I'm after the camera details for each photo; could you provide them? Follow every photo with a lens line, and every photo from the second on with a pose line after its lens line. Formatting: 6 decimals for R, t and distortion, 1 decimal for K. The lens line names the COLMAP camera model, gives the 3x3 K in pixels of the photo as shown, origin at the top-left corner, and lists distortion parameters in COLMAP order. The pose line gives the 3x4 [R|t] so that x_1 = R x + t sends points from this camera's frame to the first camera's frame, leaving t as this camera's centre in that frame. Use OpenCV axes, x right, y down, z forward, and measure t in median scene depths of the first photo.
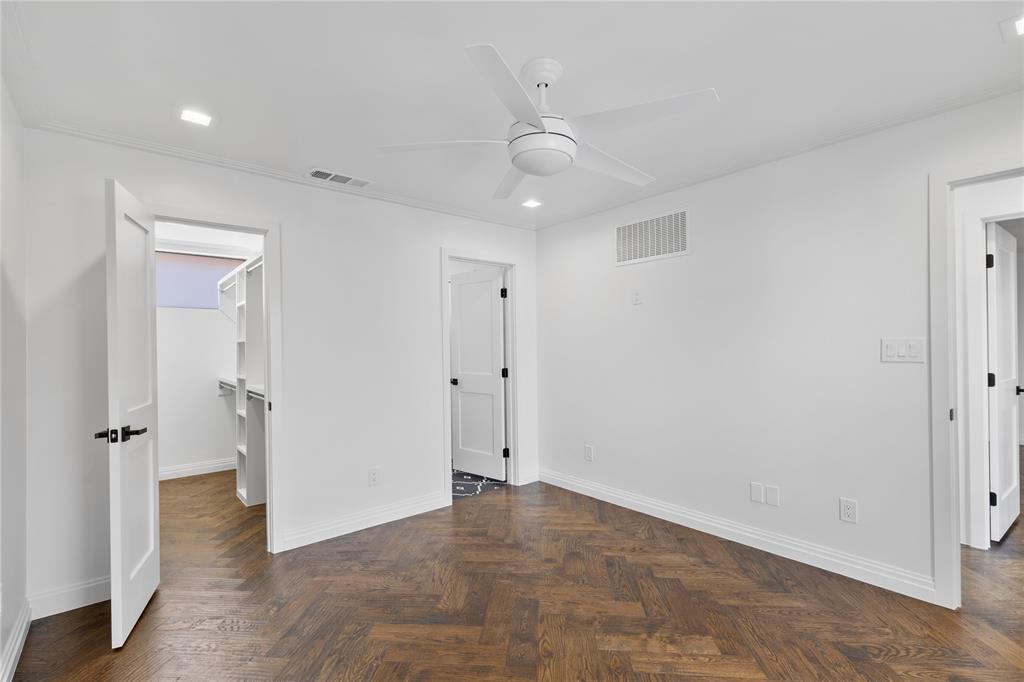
lens RADIAL K [[462.1, 0, 519.9], [0, 462.1, 342.0], [0, 0, 1]] dist [0.004470, -0.000501]
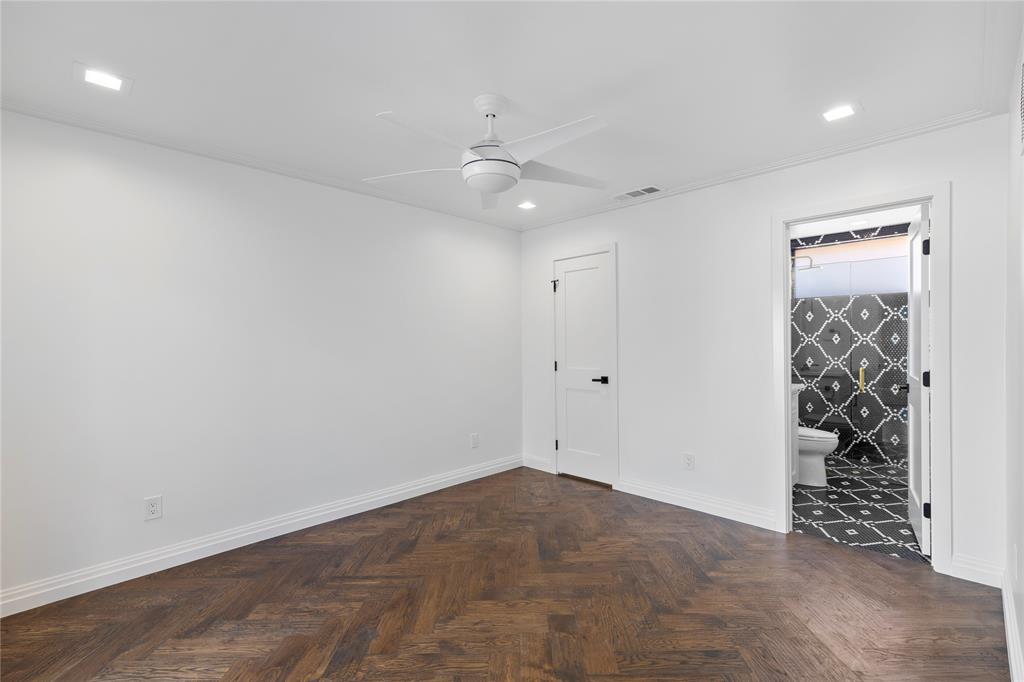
lens RADIAL K [[462.1, 0, 513.9], [0, 462.1, 341.6], [0, 0, 1]] dist [0.004470, -0.000501]
pose [[0.078694, 0.013561, -0.996807, 0.817039], [0.012837, 0.999811, 0.014615, 0.002432], [0.996816, -0.013946, 0.078505, 0.632731]]
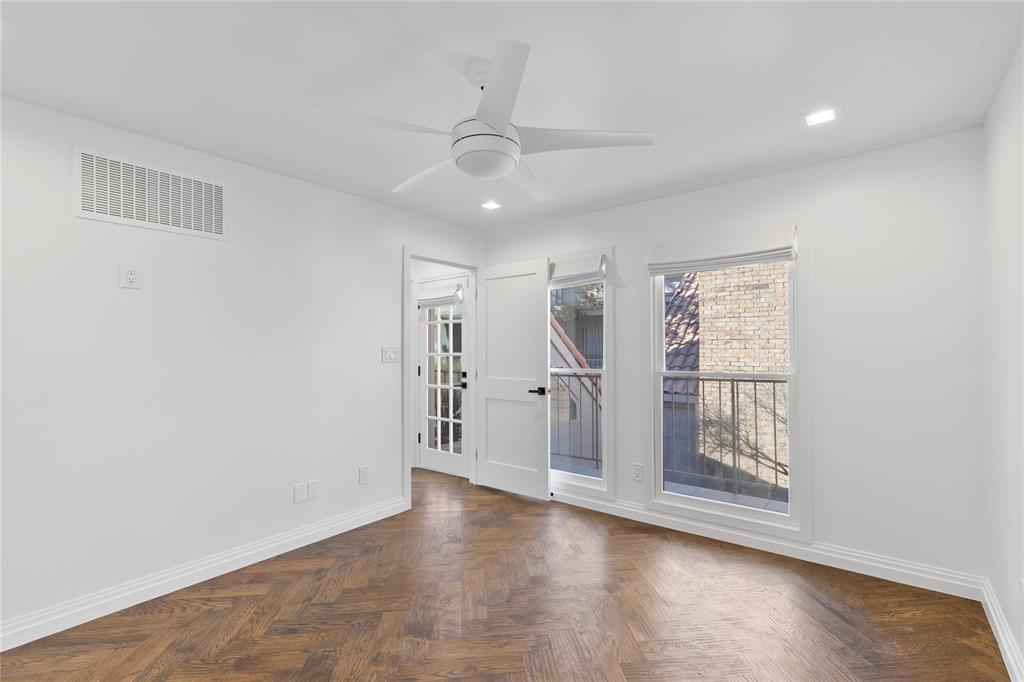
lens RADIAL K [[462.1, 0, 509.2], [0, 462.1, 345.6], [0, 0, 1]] dist [0.004470, -0.000501]
pose [[-0.179573, 0.022489, 0.983487, -0.616888], [0.003897, 0.999747, -0.022149, 0.020594], [-0.983737, -0.000144, -0.179616, 0.747888]]
